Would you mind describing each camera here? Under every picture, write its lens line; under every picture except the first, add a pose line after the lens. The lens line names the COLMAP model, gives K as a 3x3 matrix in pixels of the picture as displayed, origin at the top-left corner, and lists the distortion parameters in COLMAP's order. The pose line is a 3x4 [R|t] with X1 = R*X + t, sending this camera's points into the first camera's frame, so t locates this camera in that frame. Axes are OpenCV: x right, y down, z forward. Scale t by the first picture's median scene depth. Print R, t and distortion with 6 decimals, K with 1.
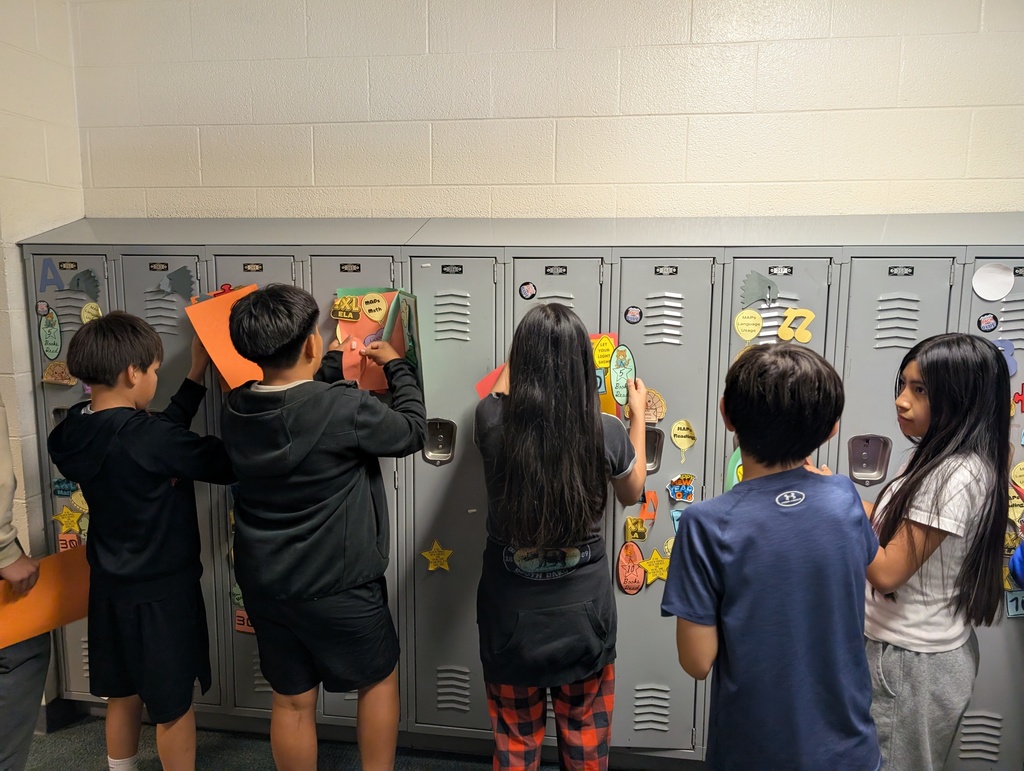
lens RADIAL K [[723.0, 0, 514.5], [0, 723.0, 384.1], [0, 0, 1]] dist [0.032130, -0.004151]
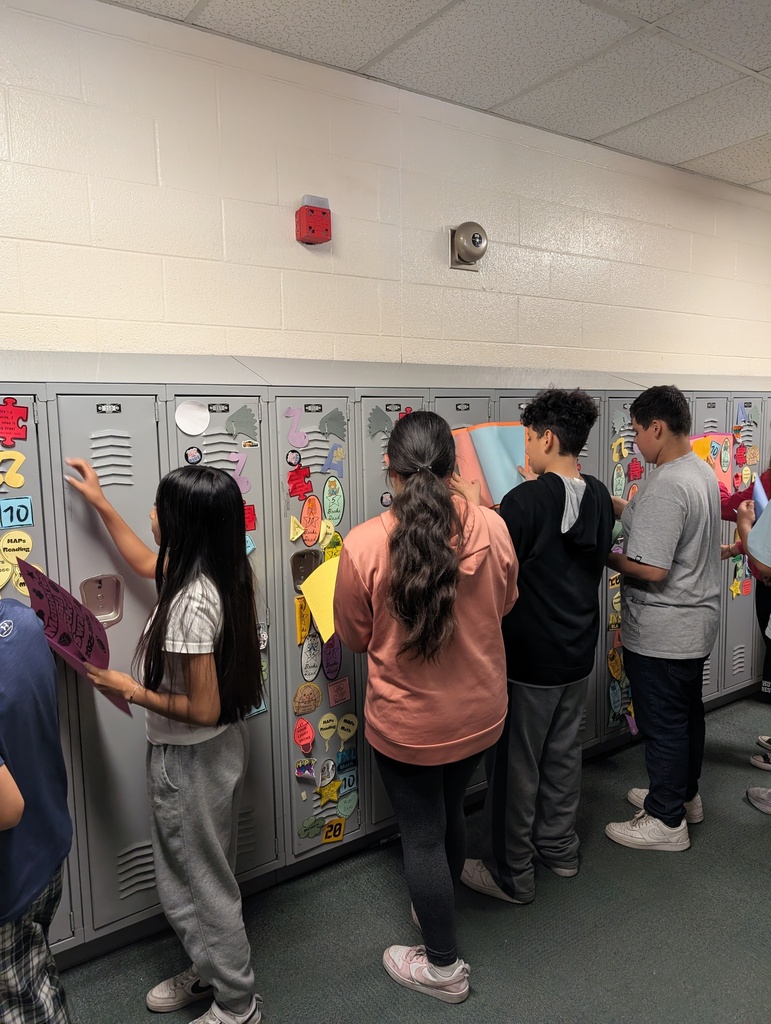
lens RADIAL K [[791.2, 0, 382.5], [0, 791.2, 508.6], [0, 0, 1]] dist [-0.004975, -0.004669]
pose [[0.689583, -0.100355, 0.717220, -0.569040], [0.120575, 0.992439, 0.022936, -0.019769], [-0.714099, 0.070662, 0.696470, 0.101237]]
